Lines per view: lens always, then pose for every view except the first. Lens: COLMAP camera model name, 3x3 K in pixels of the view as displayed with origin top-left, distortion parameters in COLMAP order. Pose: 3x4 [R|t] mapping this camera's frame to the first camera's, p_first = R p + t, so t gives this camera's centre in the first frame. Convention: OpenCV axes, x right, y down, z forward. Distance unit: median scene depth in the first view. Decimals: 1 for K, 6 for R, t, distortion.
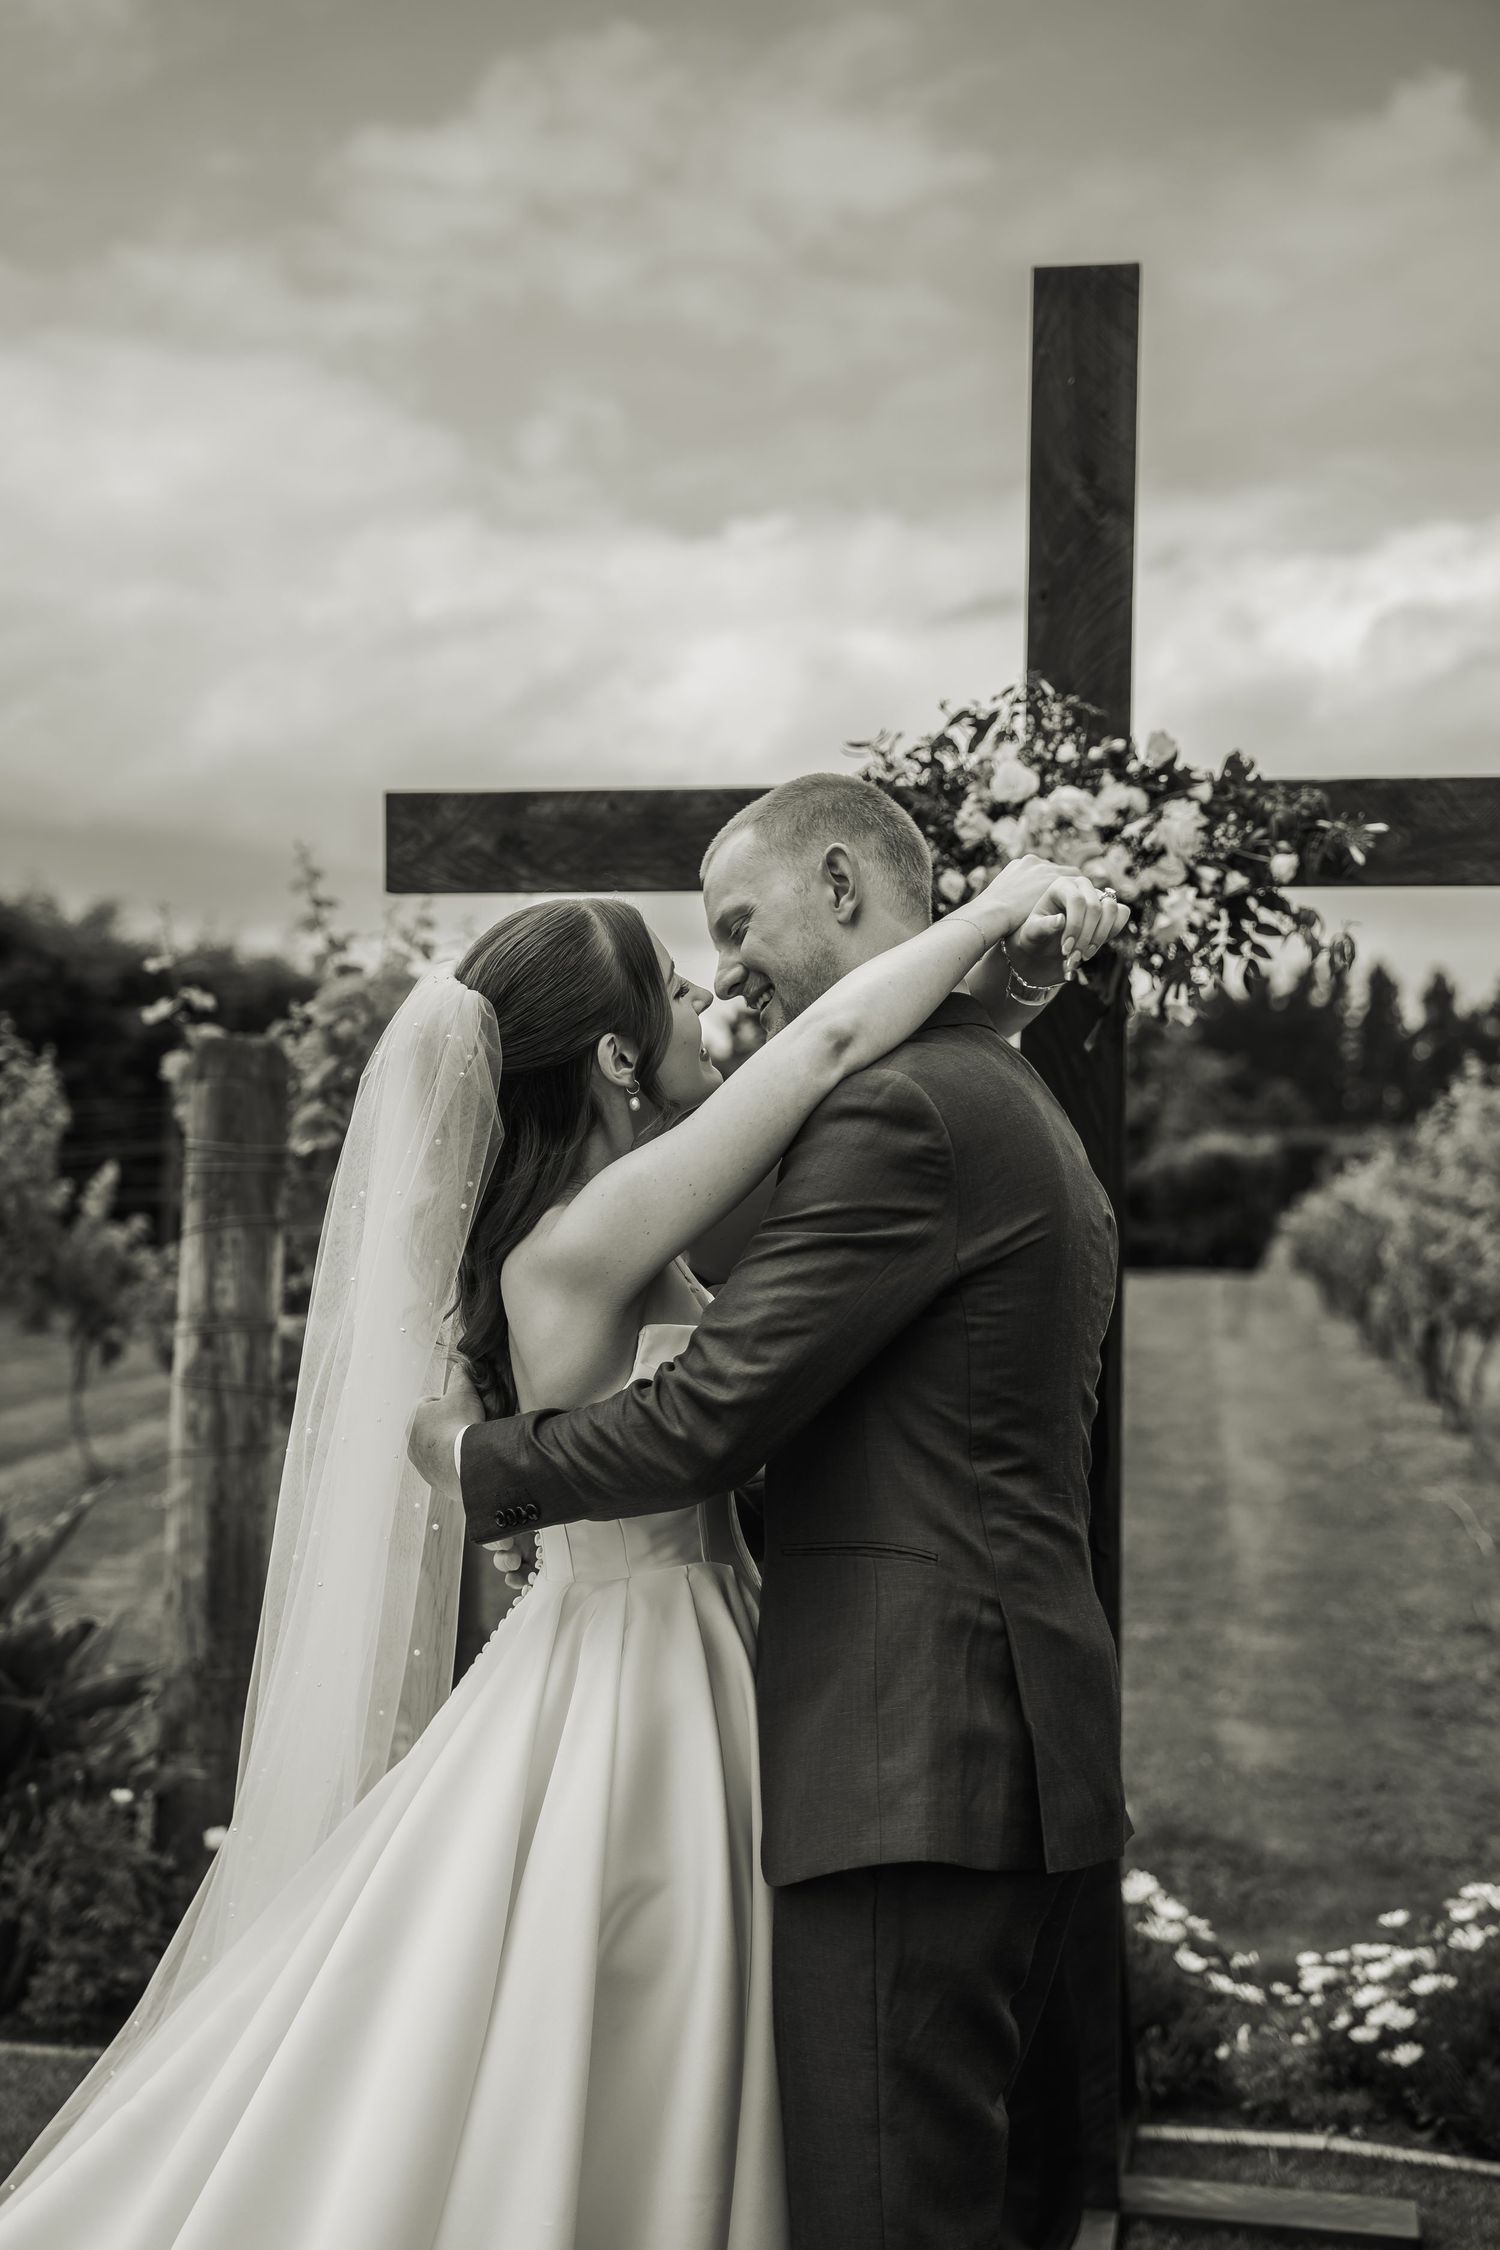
lens RADIAL K [[3364.8, 0, 716.4], [0, 3364.8, 1155.3], [0, 0, 1]] dist [0.225724, 0.000000]
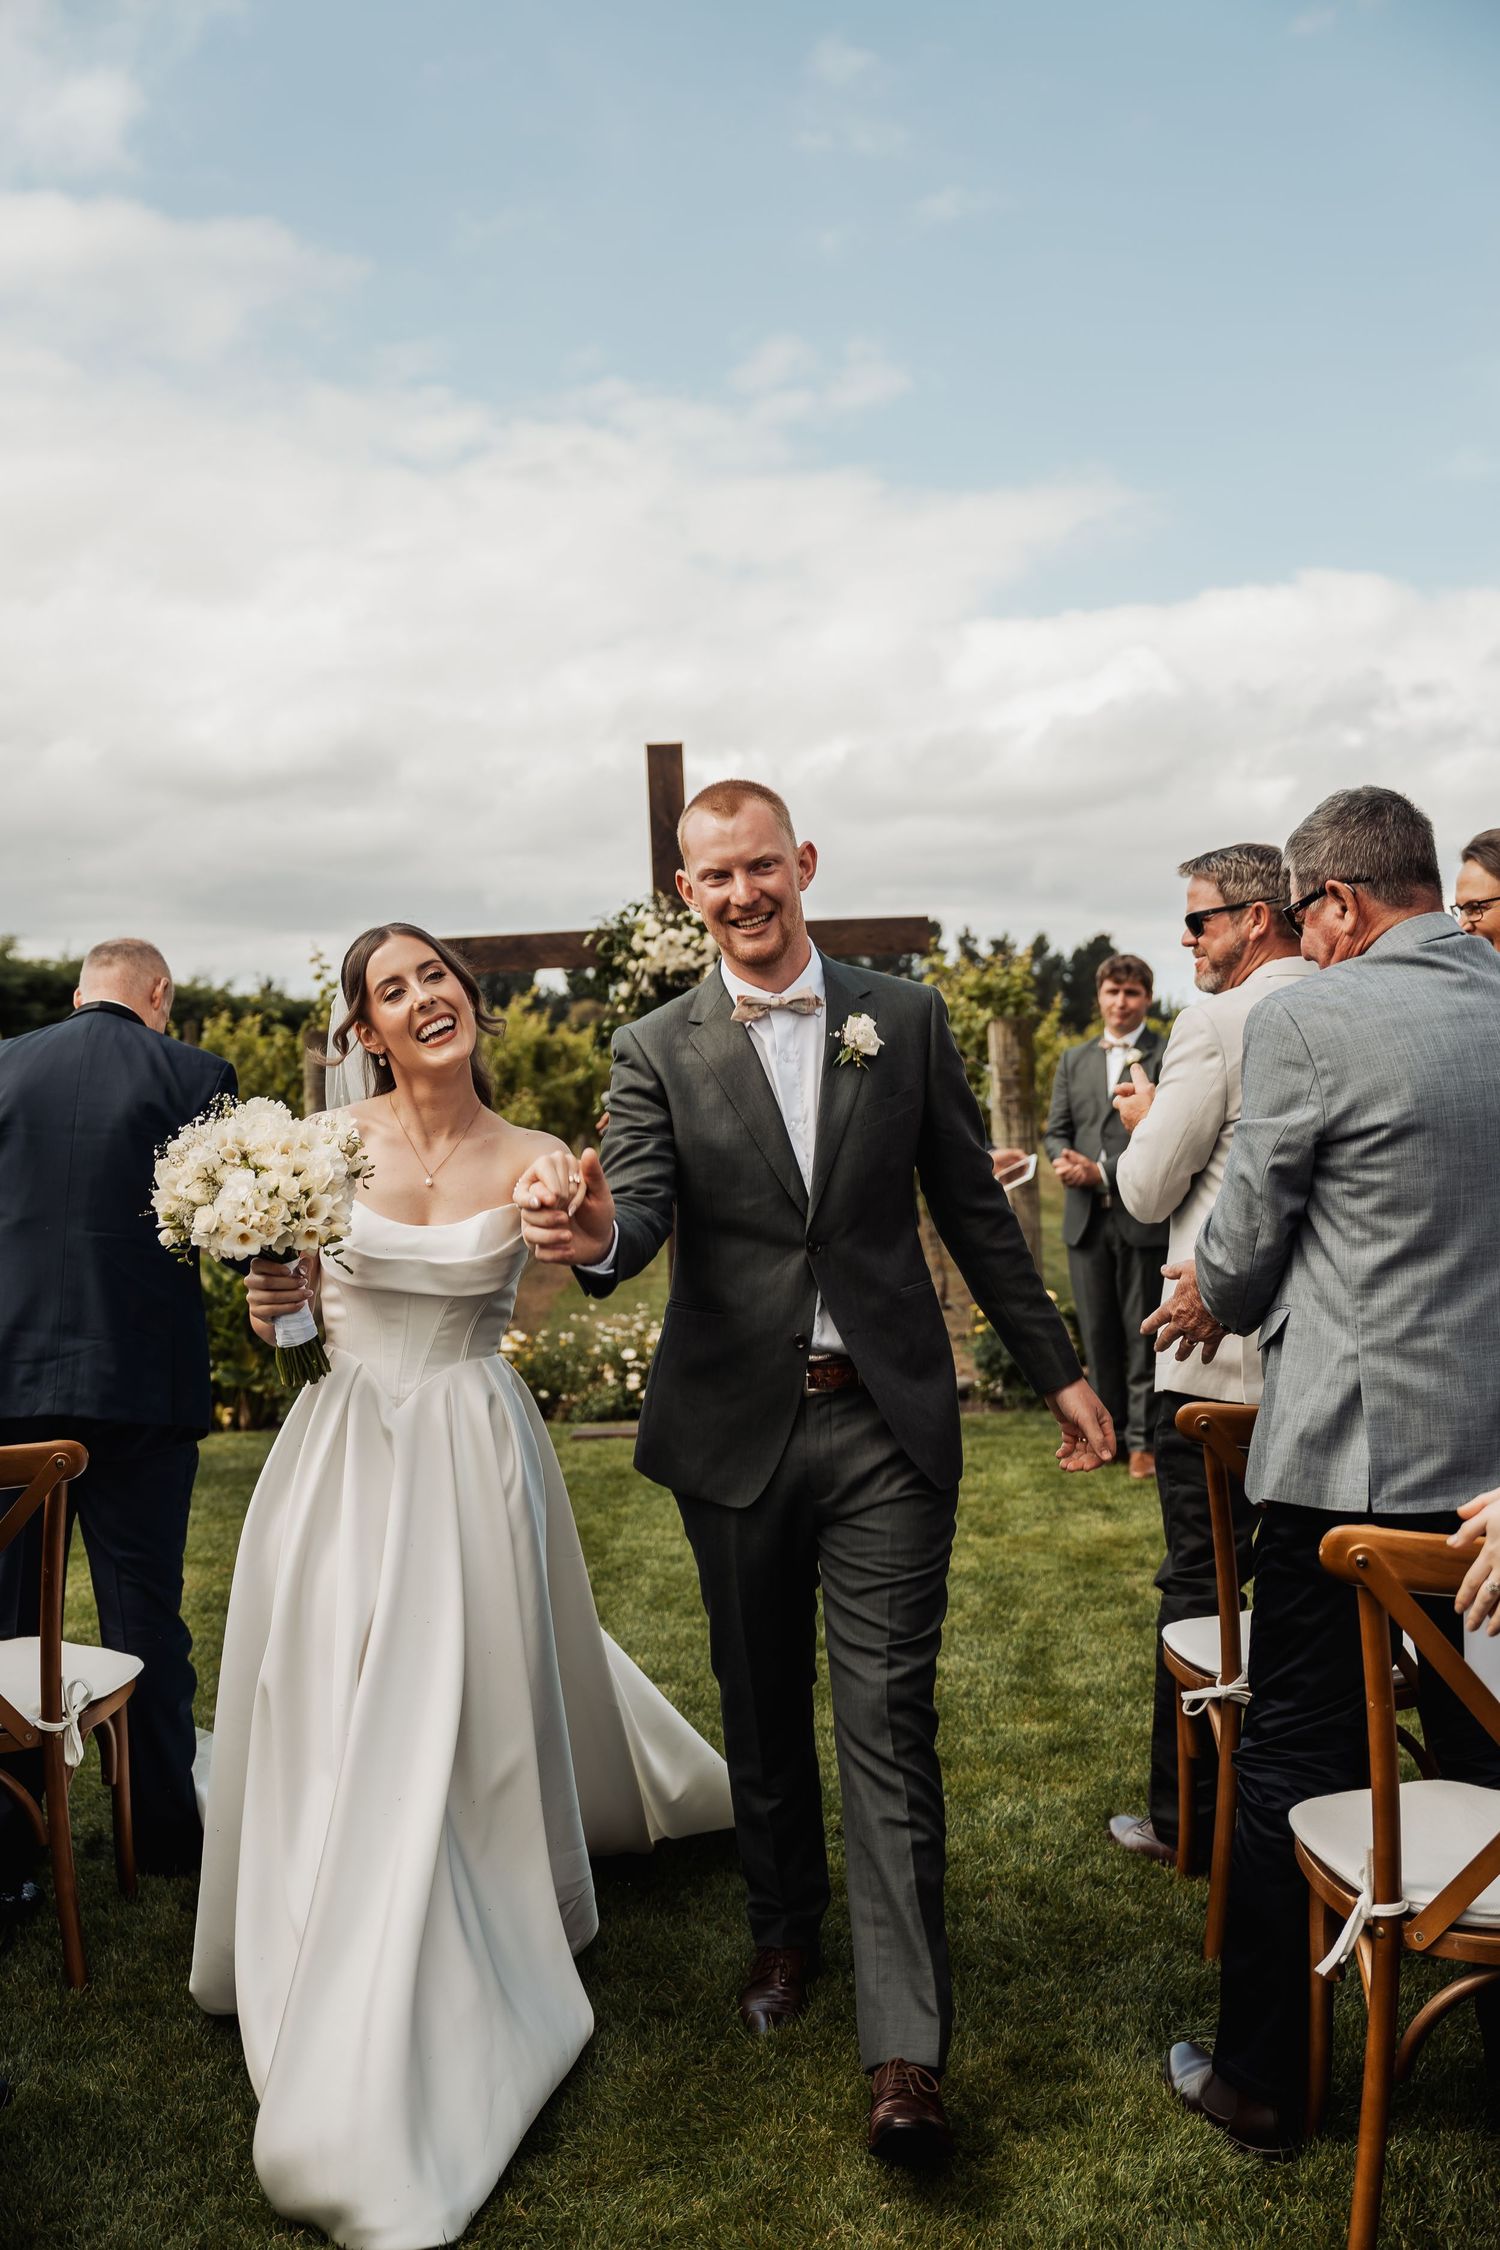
lens RADIAL K [[2347.7, 0, 765.7], [0, 2347.7, 1121.4], [0, 0, 1]] dist [-0.013687, 0.000000]
pose [[0.981855, -0.060464, 0.179734, -0.175174], [0.055718, 0.997955, 0.031340, -0.006538], [-0.181262, -0.020757, 0.983216, -0.914264]]
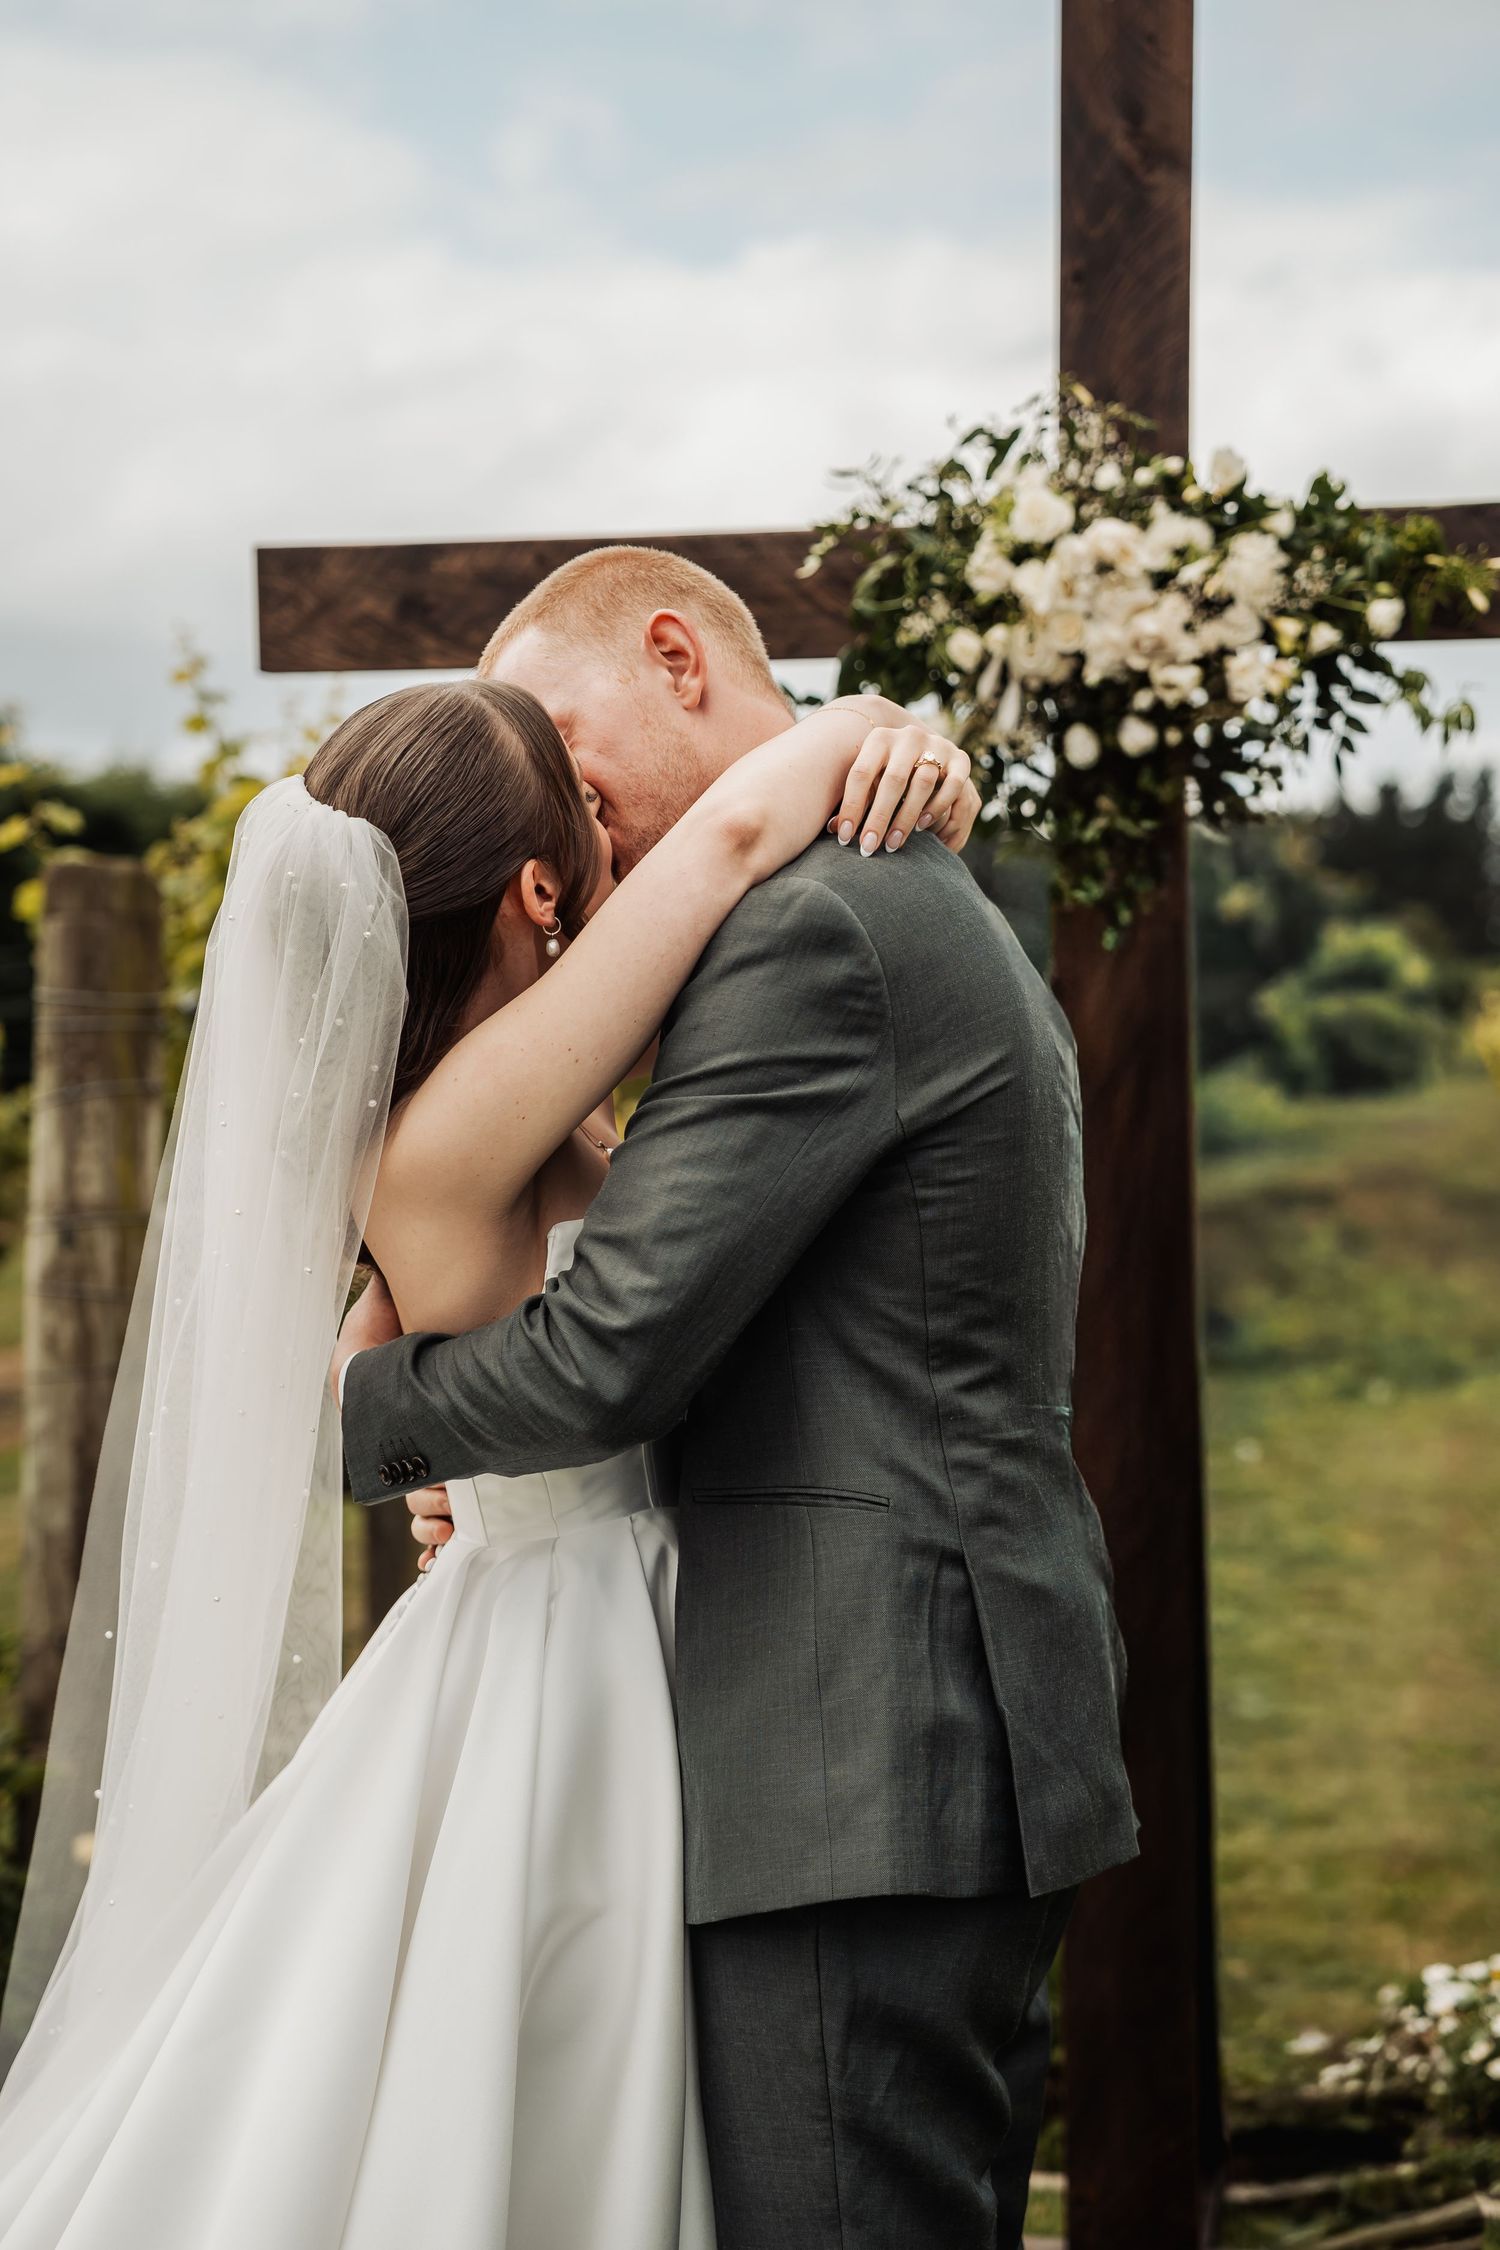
lens RADIAL K [[3989.1, 0, 719.8], [0, 3989.1, 1137.9], [0, 0, 1]] dist [0.319590, 0.000000]
pose [[0.999812, -0.017949, -0.007380, 0.016631], [0.018175, 0.999331, 0.031728, 0.003899], [0.006806, -0.031856, 0.999469, 0.049622]]
